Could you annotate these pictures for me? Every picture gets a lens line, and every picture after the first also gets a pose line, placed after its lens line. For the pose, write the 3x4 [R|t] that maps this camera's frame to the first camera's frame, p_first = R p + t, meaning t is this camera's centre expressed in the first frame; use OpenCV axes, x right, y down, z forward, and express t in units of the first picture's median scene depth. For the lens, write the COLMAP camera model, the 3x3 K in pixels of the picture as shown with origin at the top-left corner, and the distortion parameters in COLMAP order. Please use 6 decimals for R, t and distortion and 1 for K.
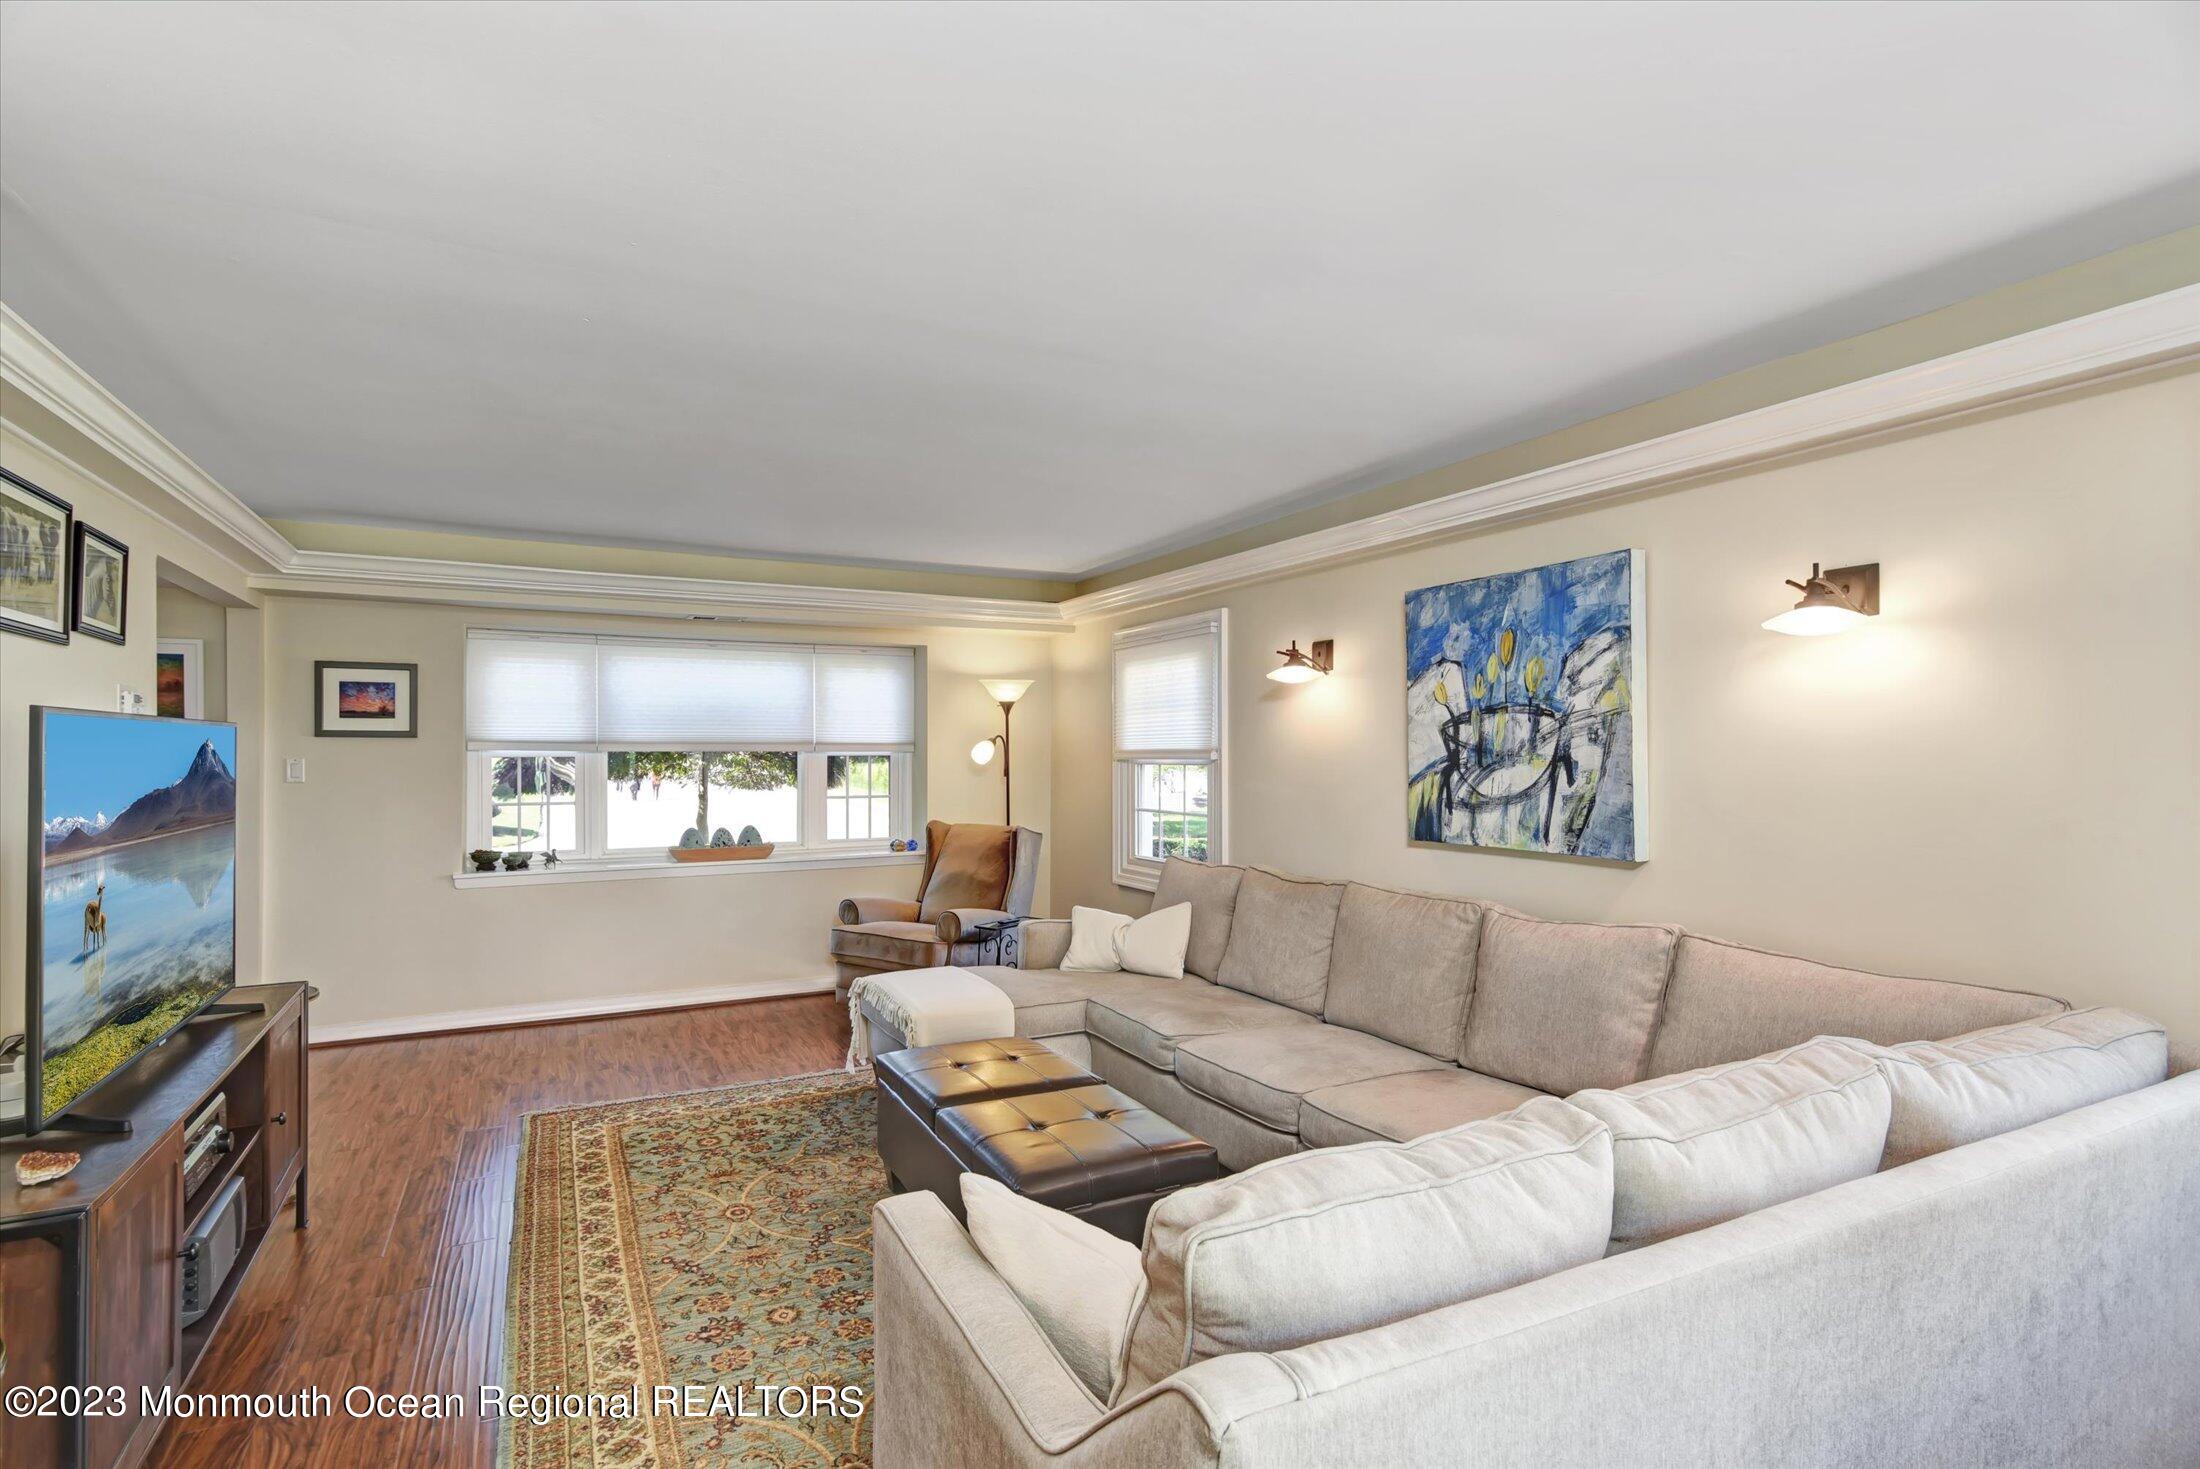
lens RADIAL K [[1070.5, 0, 1090.4], [0, 1070.5, 738.3], [0, 0, 1]] dist [0.005329, 0.000181]
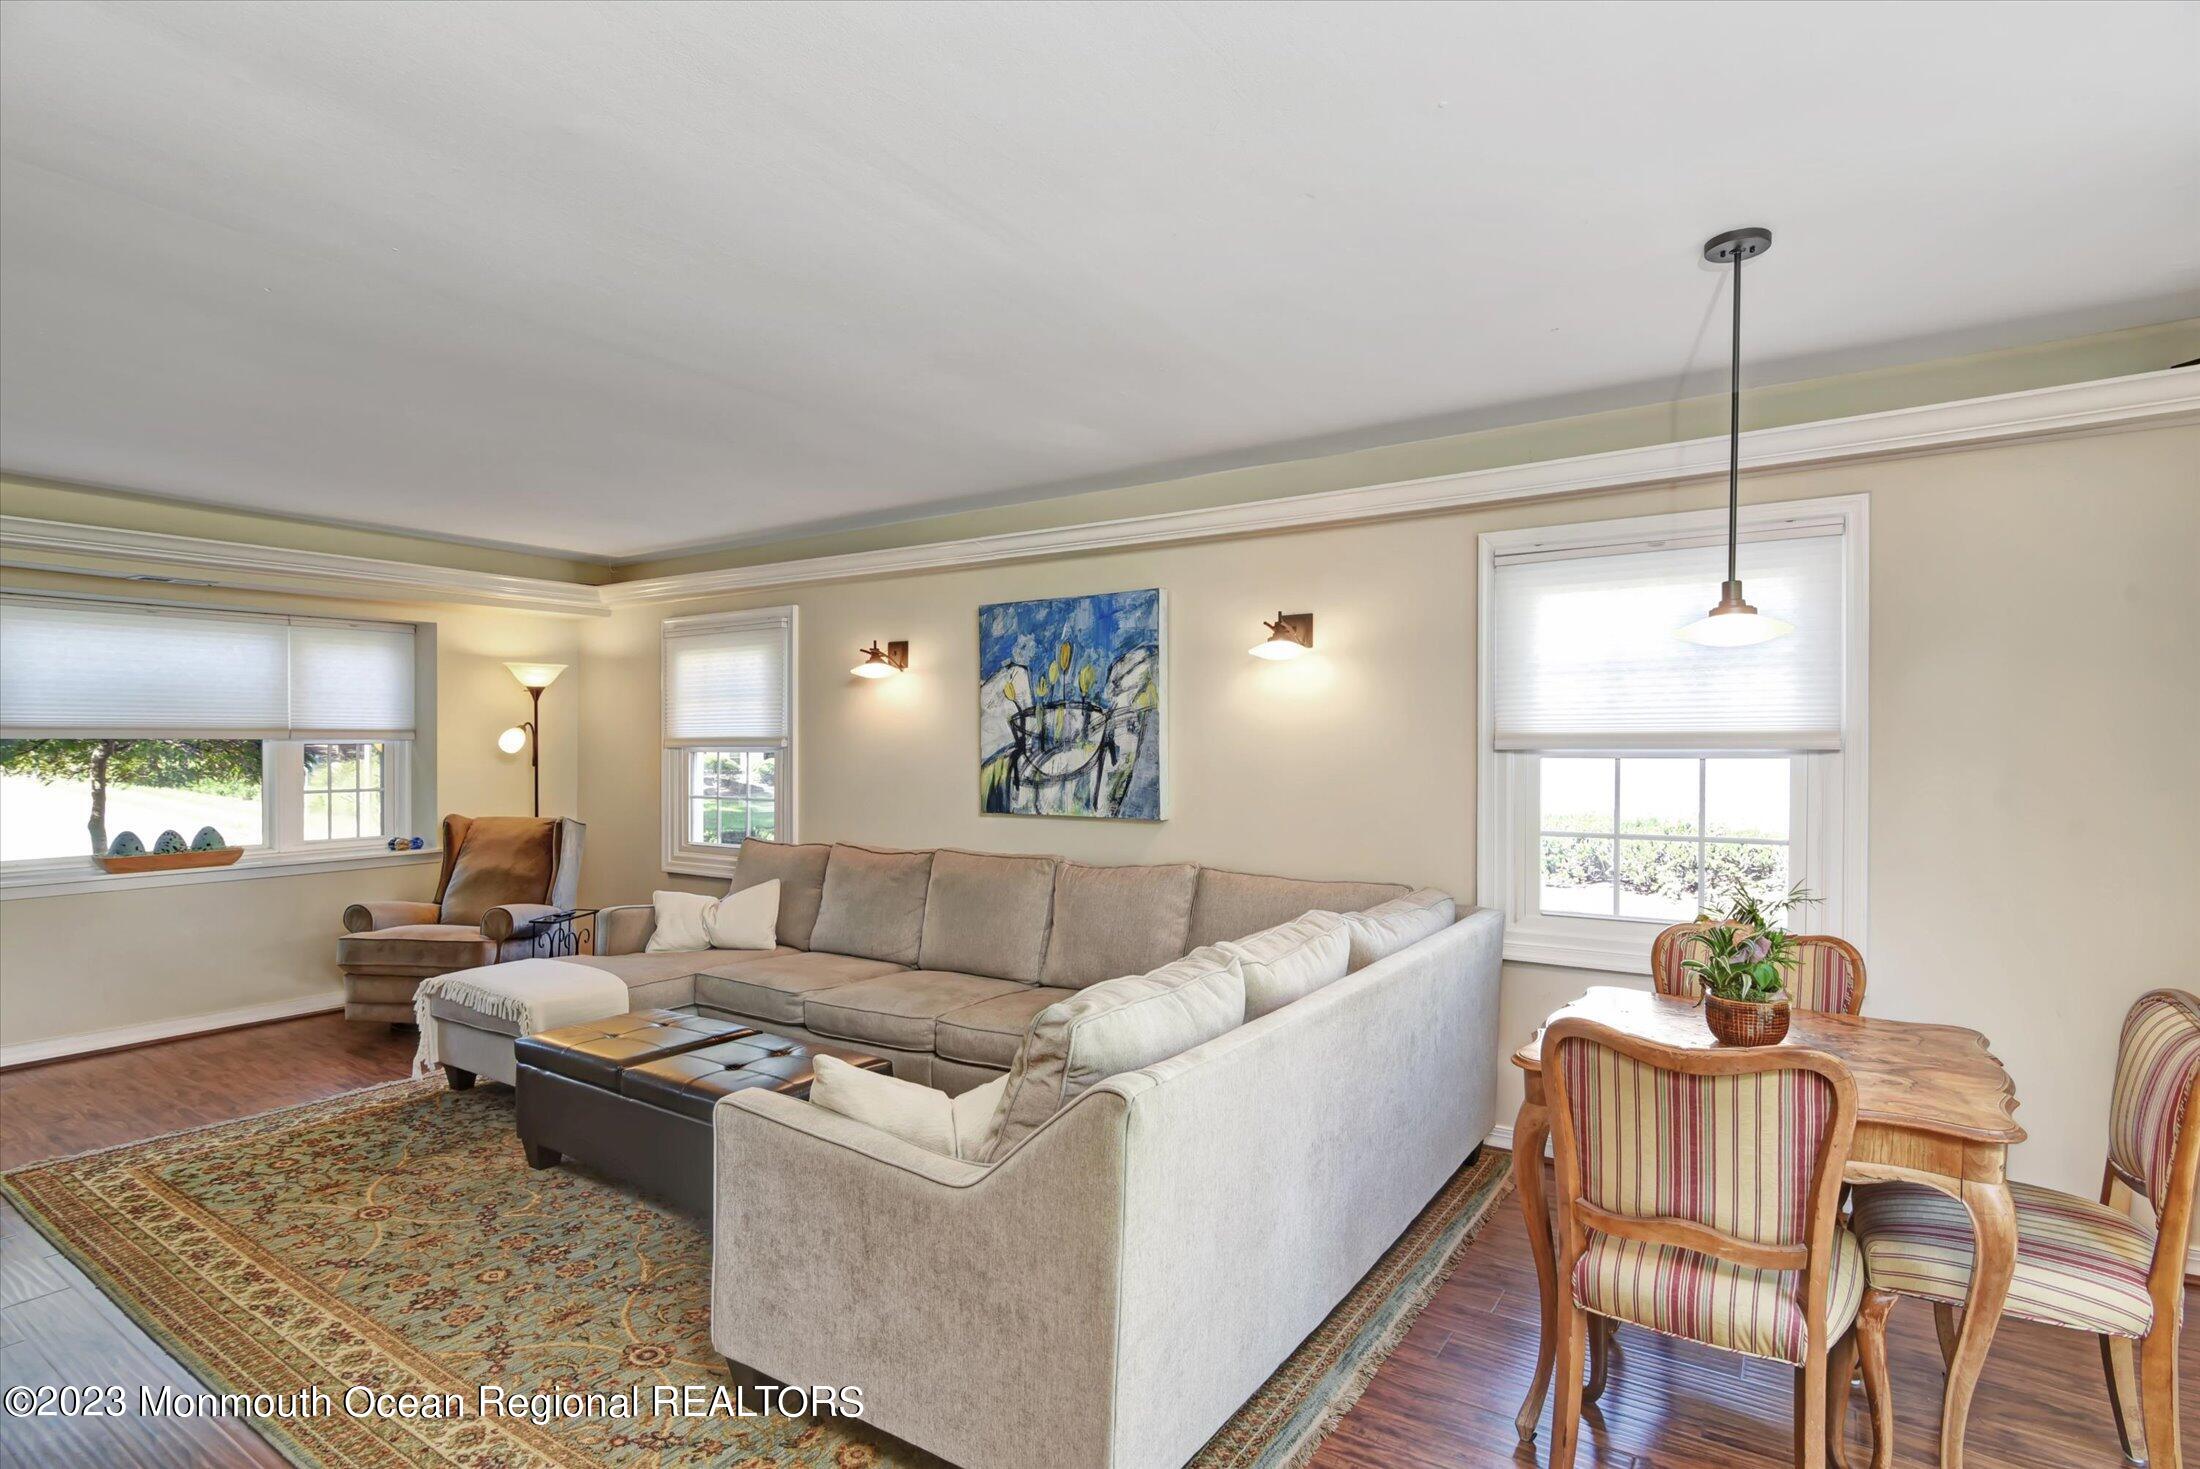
lens RADIAL K [[1111.0, 0, 1087.1], [0, 1111.0, 729.6], [0, 0, 1]] dist [-0.018739, 0.000220]
pose [[0.877118, 0.004259, 0.480257, -0.207490], [-0.005528, 0.999984, 0.001228, -0.000310], [-0.480244, -0.003731, 0.877127, -0.154640]]
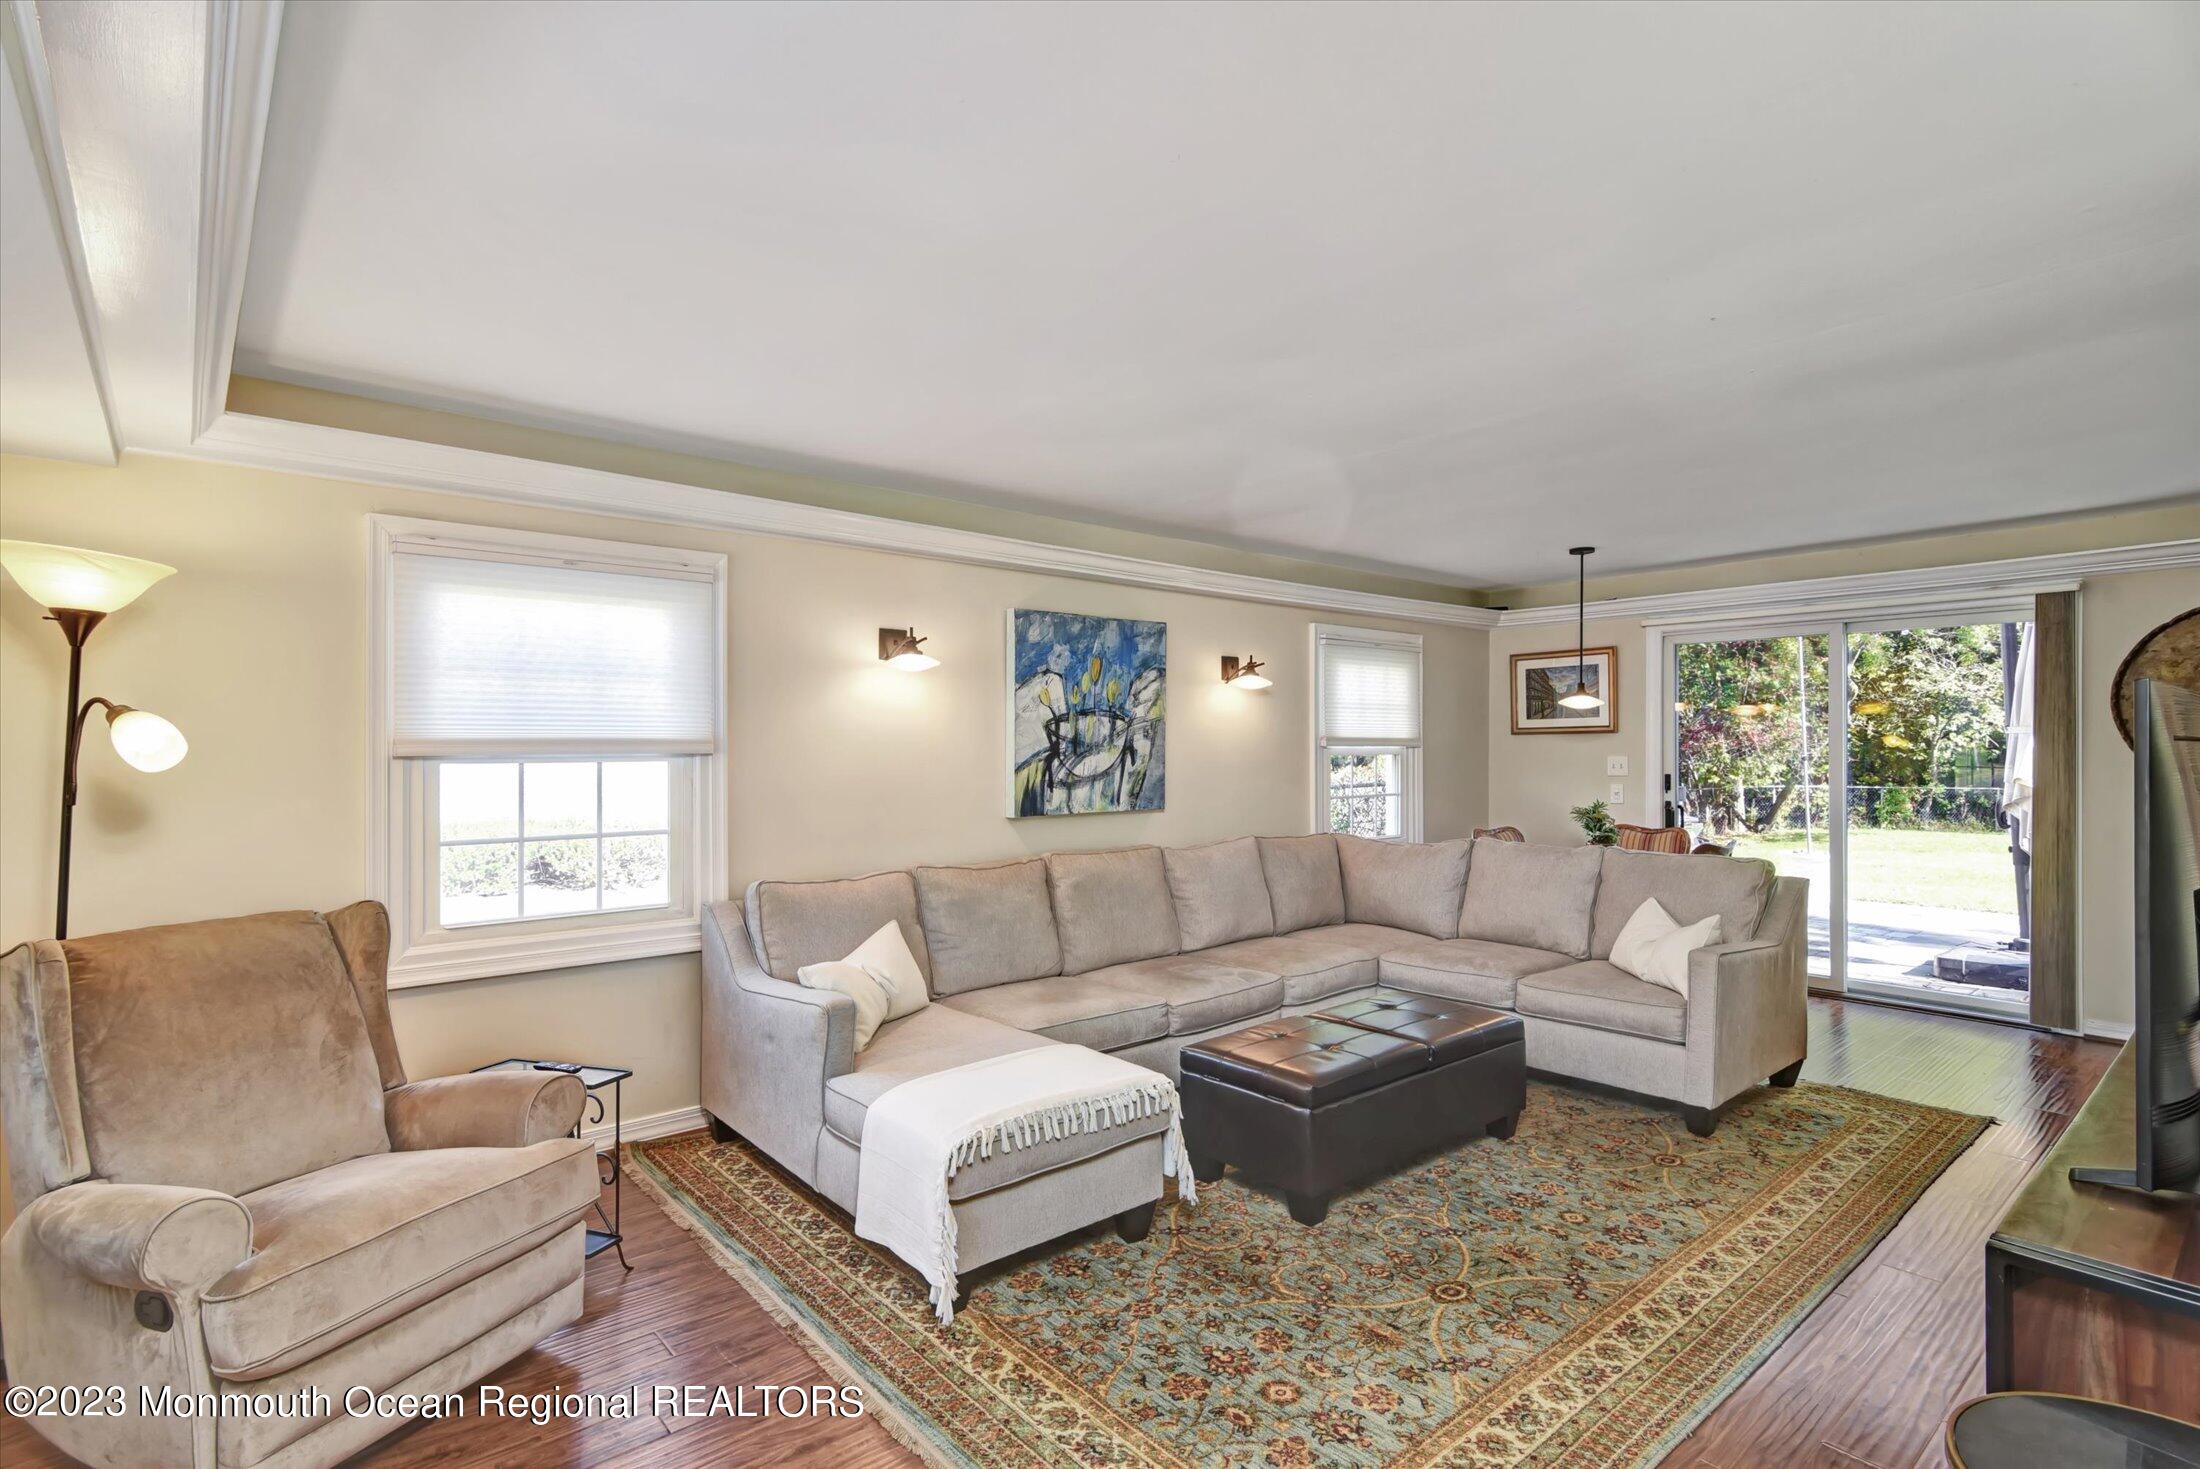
lens RADIAL K [[1070.5, 0, 1090.4], [0, 1070.5, 738.3], [0, 0, 1]] dist [0.005329, 0.000181]
pose [[-0.227068, 0.007051, 0.973853, -0.929208], [-0.012777, 0.999866, -0.010218, 0.019238], [-0.973795, -0.014763, -0.226948, 1.261961]]
